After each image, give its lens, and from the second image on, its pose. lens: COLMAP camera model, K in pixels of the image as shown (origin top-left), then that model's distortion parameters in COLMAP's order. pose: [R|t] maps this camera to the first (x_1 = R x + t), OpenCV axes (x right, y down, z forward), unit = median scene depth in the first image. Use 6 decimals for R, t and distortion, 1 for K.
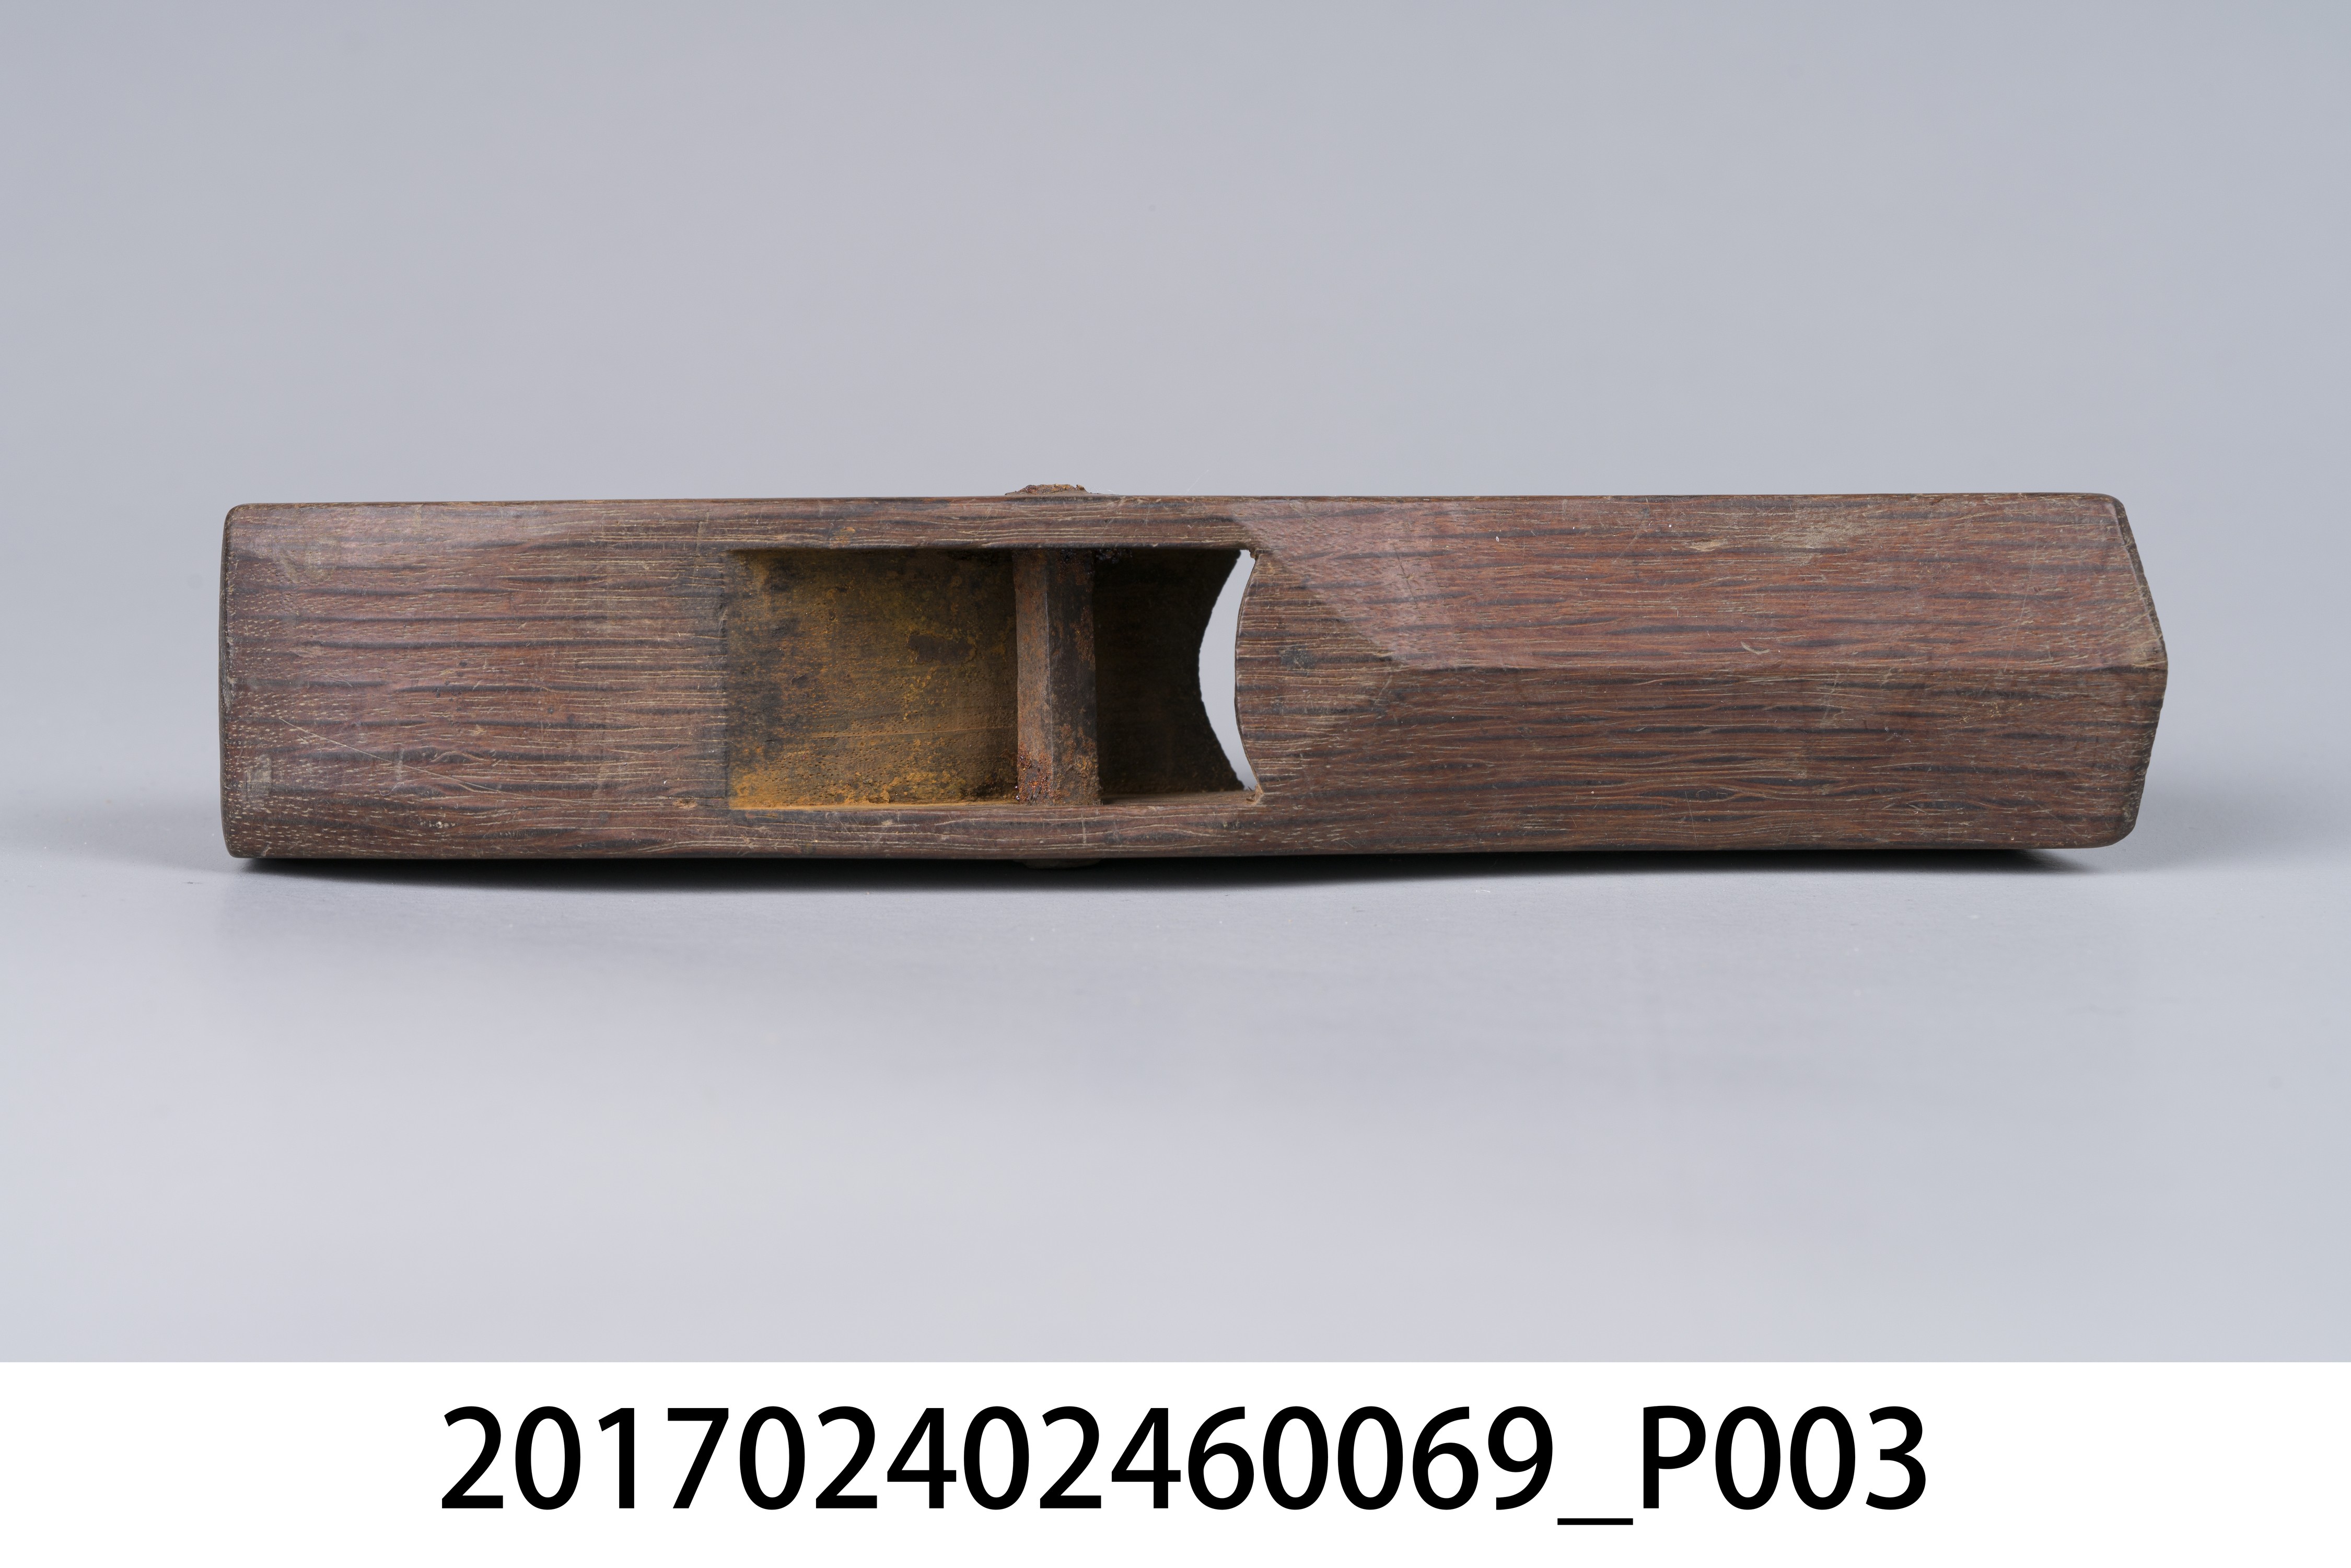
lens RADIAL K [[7116.6, 0, 1175.5], [0, 7116.6, 784.0], [0, 0, 1]] dist [-0.163640, 1.706505]
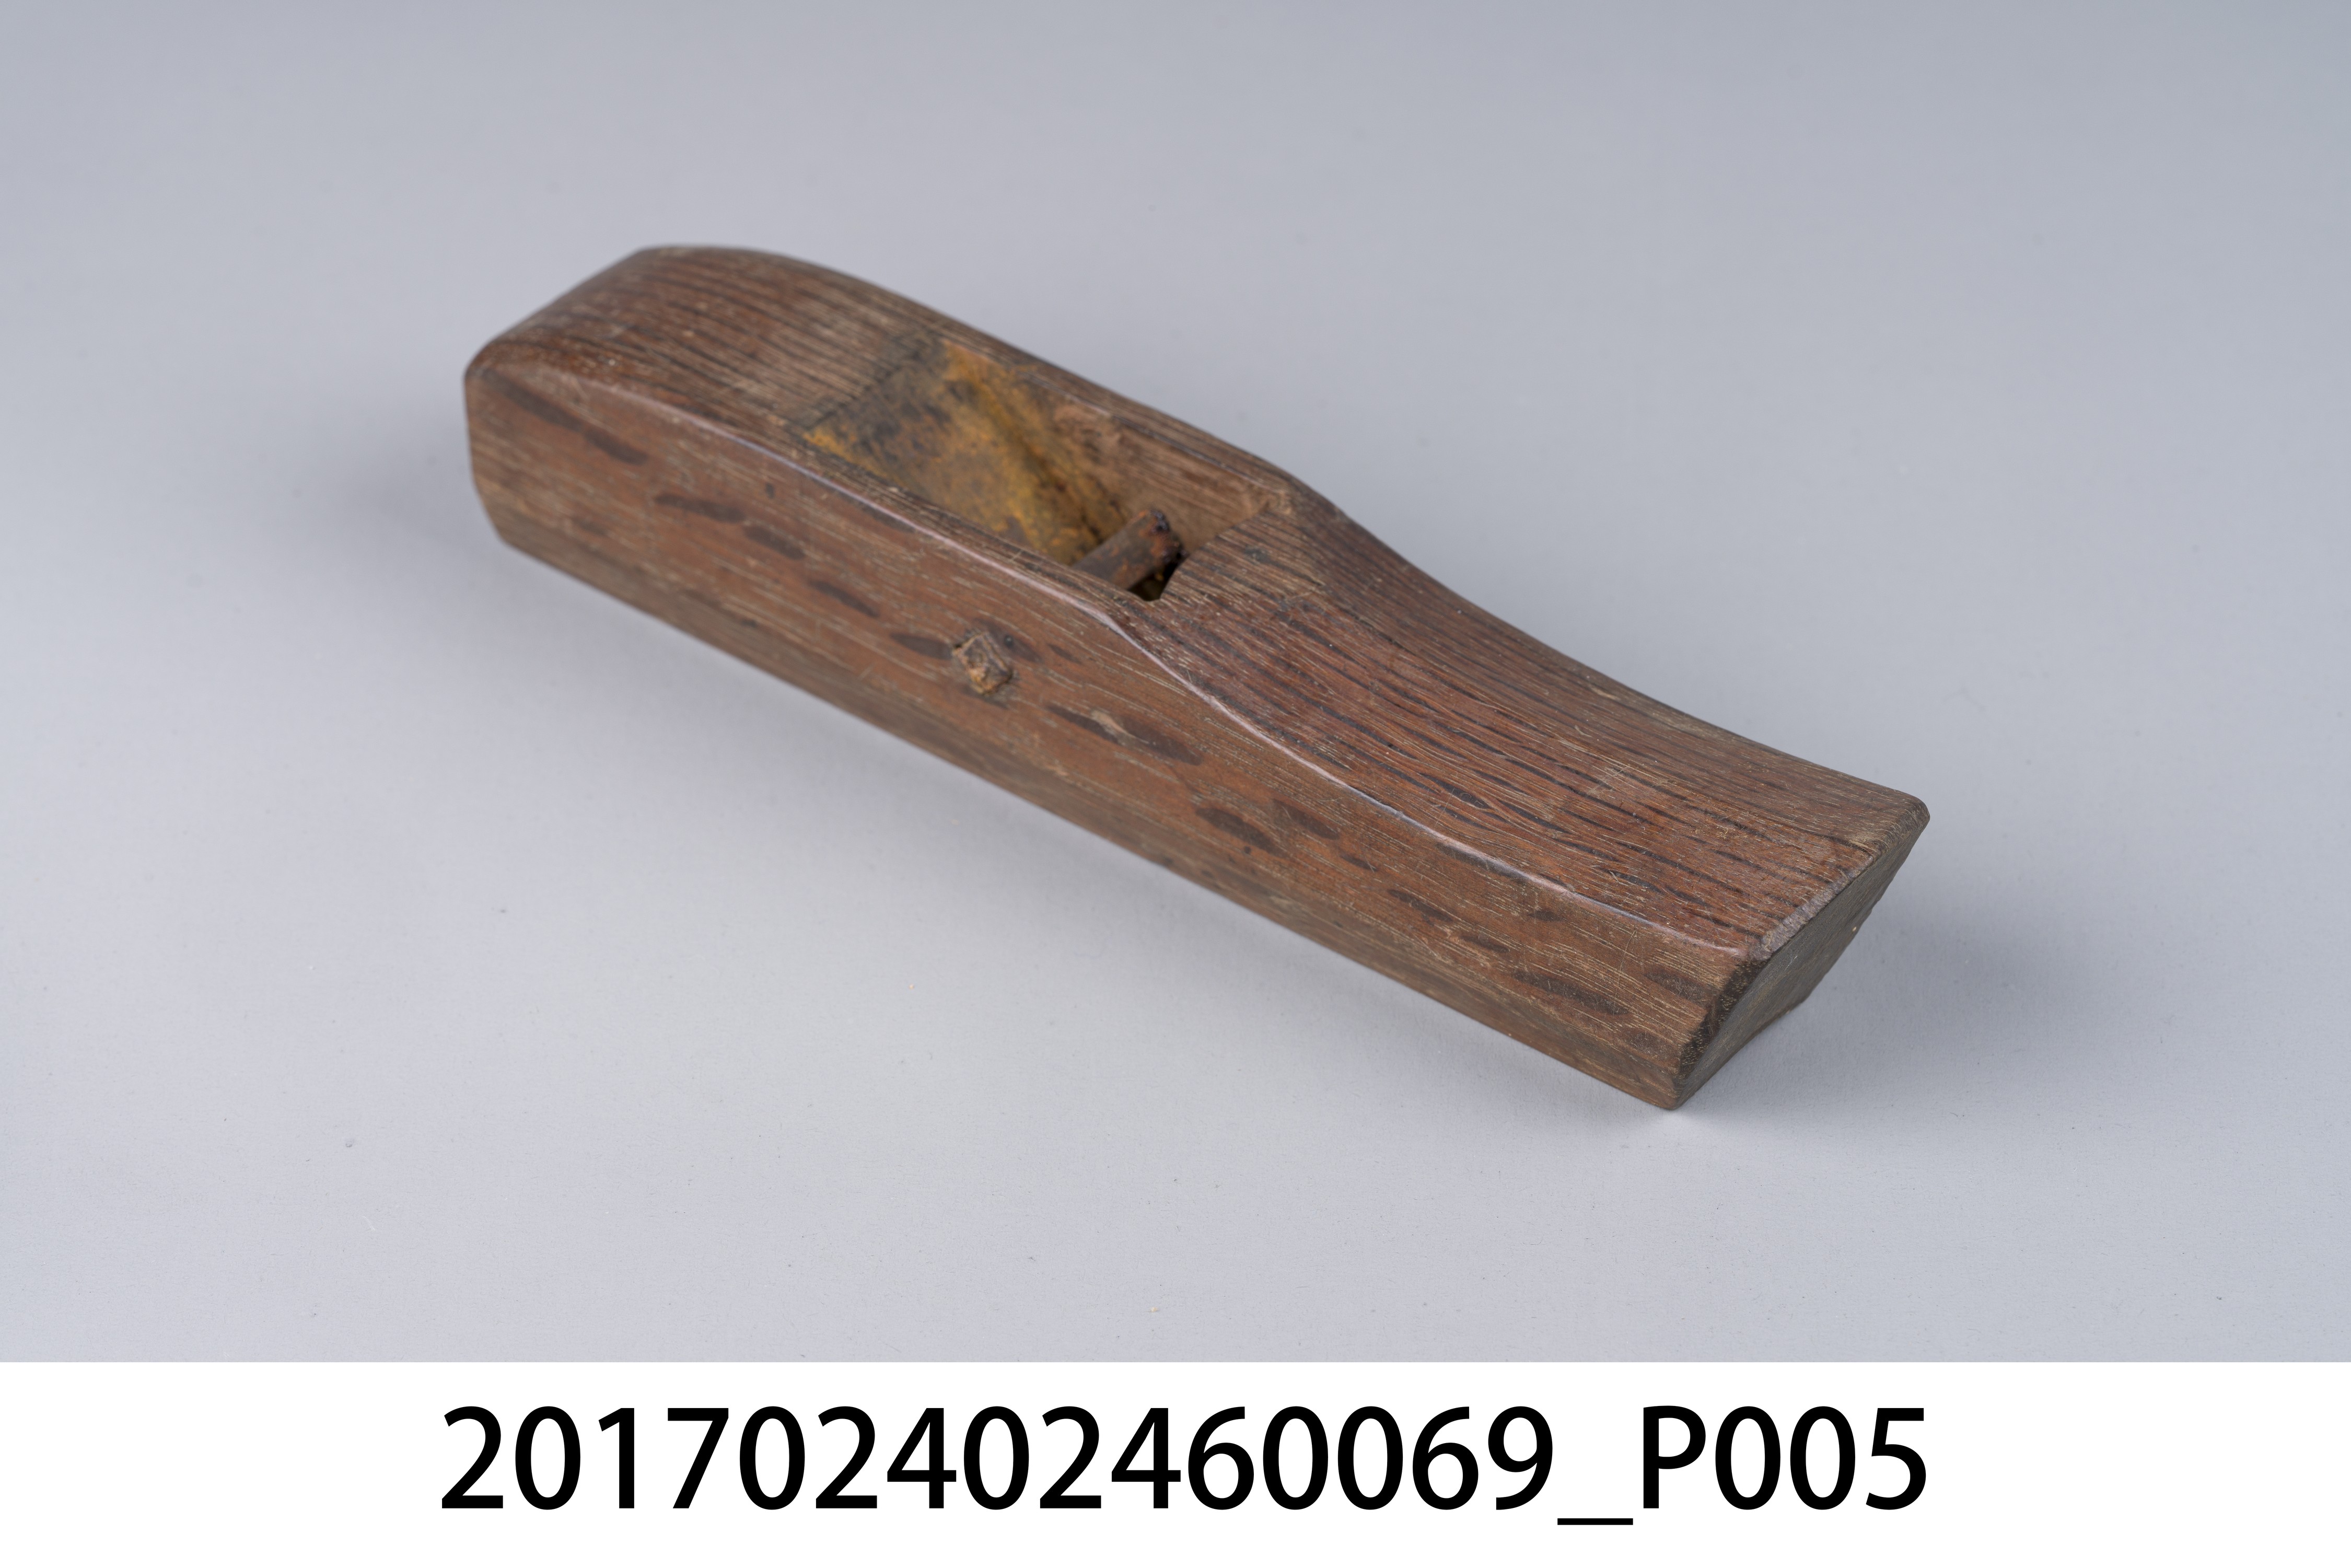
lens RADIAL K [[7116.6, 0, 1175.5], [0, 7116.6, 784.0], [0, 0, 1]] dist [-0.163640, 1.706505]
pose [[0.769867, 0.391893, -0.503711, 0.596305], [-0.638096, 0.458131, -0.618829, 0.714046], [-0.011749, 0.797832, 0.602765, 0.336467]]
